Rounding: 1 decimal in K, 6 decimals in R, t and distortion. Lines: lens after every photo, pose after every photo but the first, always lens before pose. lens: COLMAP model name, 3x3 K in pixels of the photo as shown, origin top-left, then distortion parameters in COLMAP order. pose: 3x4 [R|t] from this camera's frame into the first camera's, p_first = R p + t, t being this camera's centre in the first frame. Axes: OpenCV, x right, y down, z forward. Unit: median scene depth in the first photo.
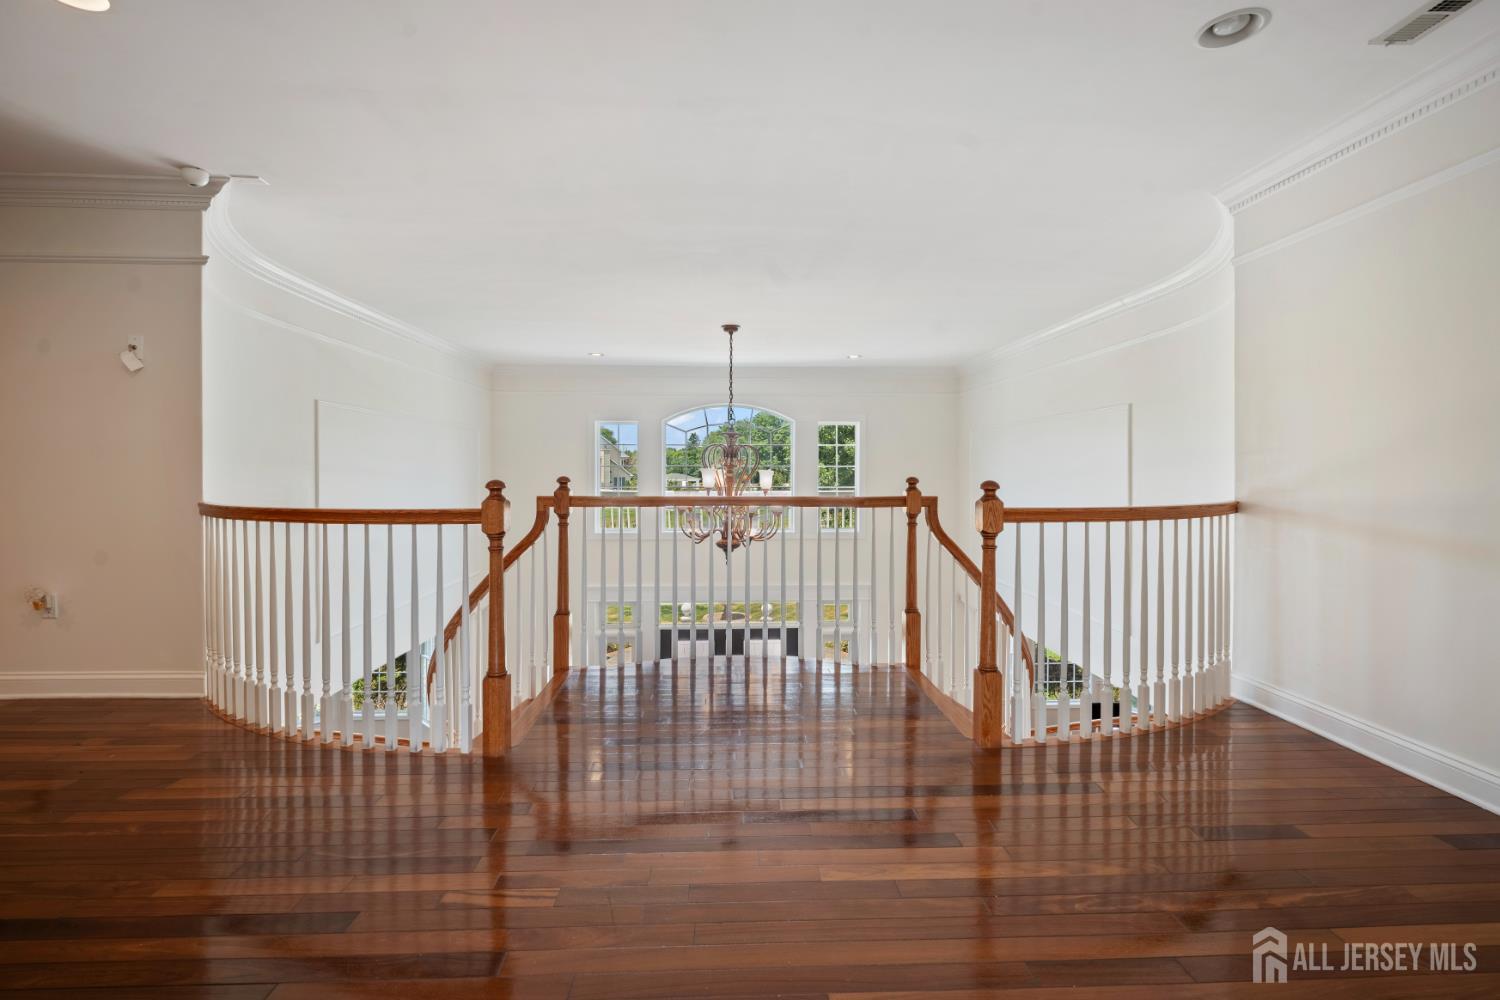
lens RADIAL K [[678.7, 0, 751.7], [0, 678.7, 494.0], [0, 0, 1]] dist [-0.000464, 0.000374]
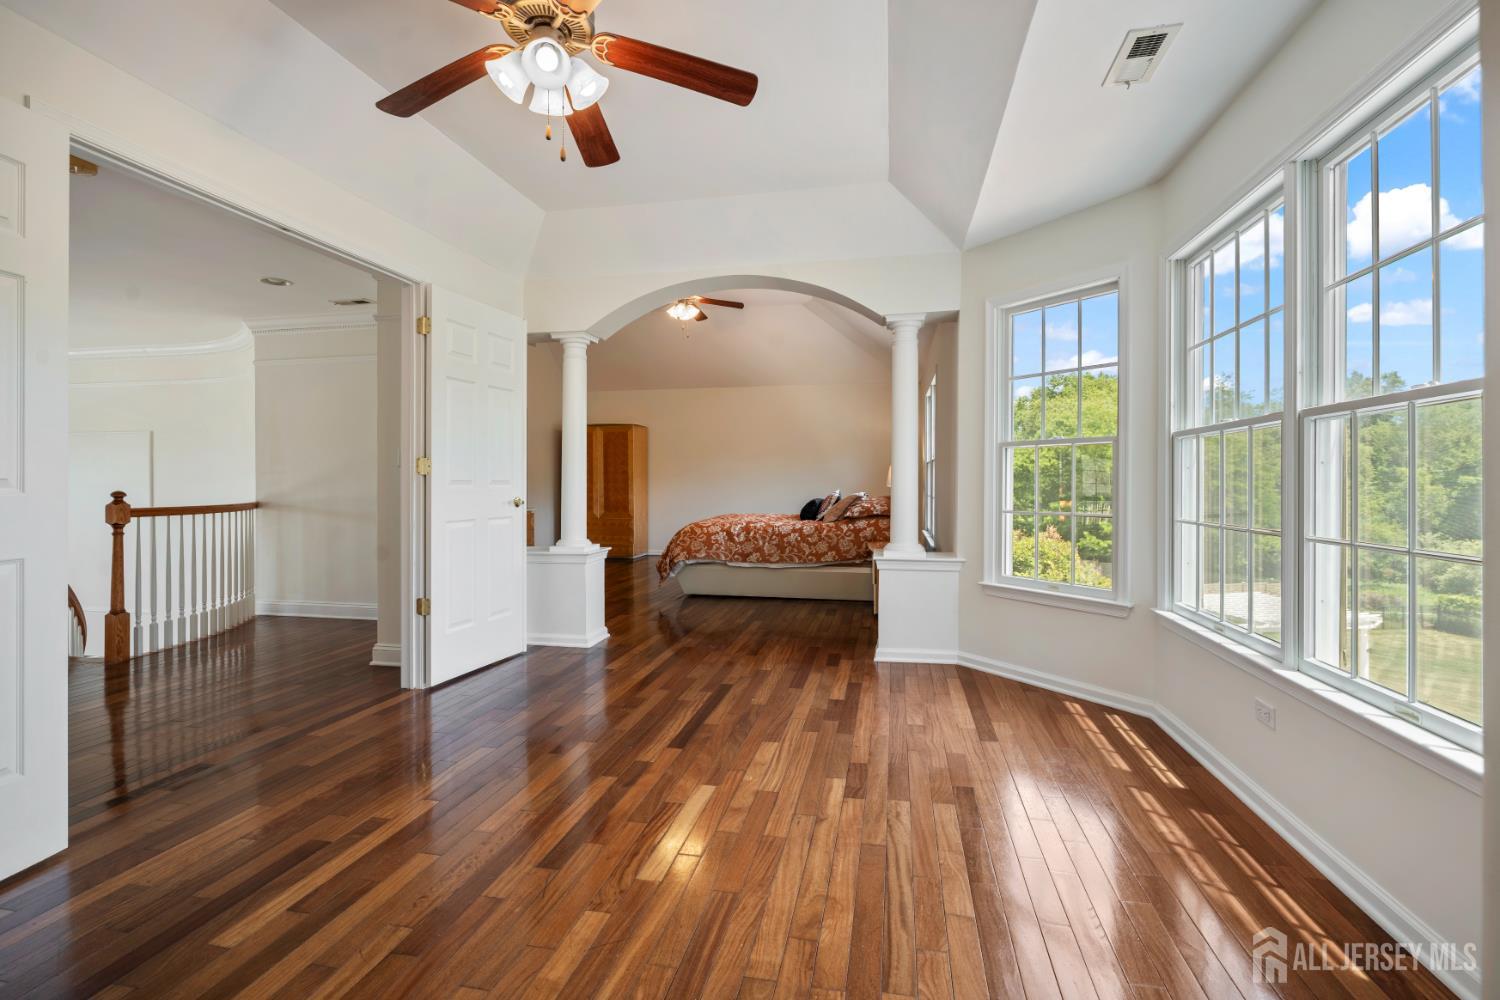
lens RADIAL K [[678.7, 0, 751.7], [0, 678.7, 494.0], [0, 0, 1]] dist [-0.000464, 0.000374]
pose [[0.240032, -0.004832, 0.970753, -0.796044], [0.000026, 0.999988, 0.004971, -0.019893], [-0.970765, -0.001168, 0.240029, -0.768933]]
